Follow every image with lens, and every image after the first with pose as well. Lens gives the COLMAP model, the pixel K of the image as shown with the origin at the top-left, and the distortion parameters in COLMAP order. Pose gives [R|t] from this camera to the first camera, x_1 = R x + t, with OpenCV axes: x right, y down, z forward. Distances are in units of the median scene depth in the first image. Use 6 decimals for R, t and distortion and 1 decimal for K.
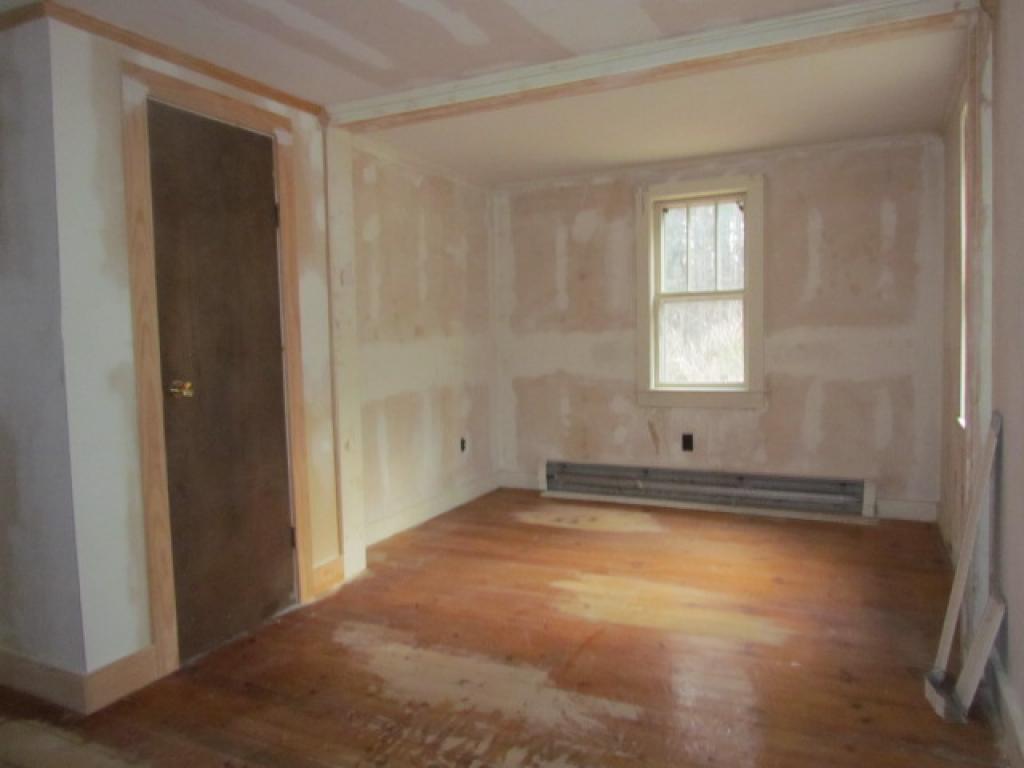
lens RADIAL K [[731.2, 0, 514.0], [0, 731.2, 378.4], [0, 0, 1]] dist [-0.009282, 0.000826]
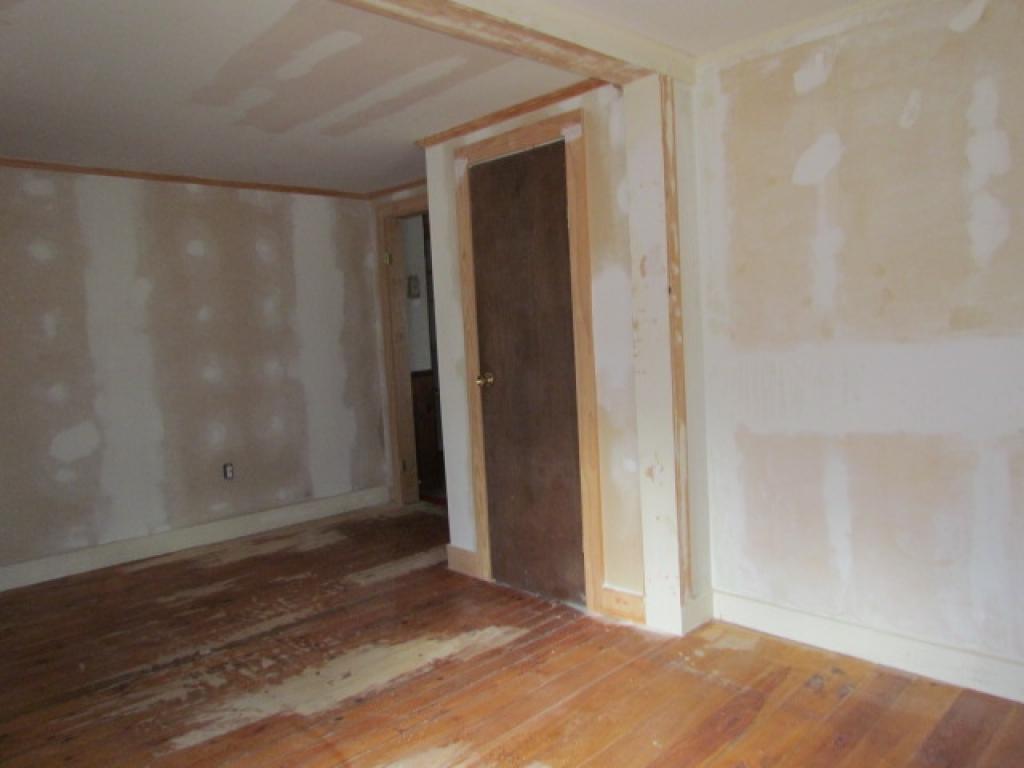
lens RADIAL K [[731.2, 0, 514.0], [0, 731.2, 378.4], [0, 0, 1]] dist [-0.009282, 0.000826]
pose [[-0.350784, 0.109889, -0.929987, 0.742026], [-0.003224, 0.992944, 0.118544, -0.140468], [0.936451, 0.044581, -0.347954, 1.469144]]
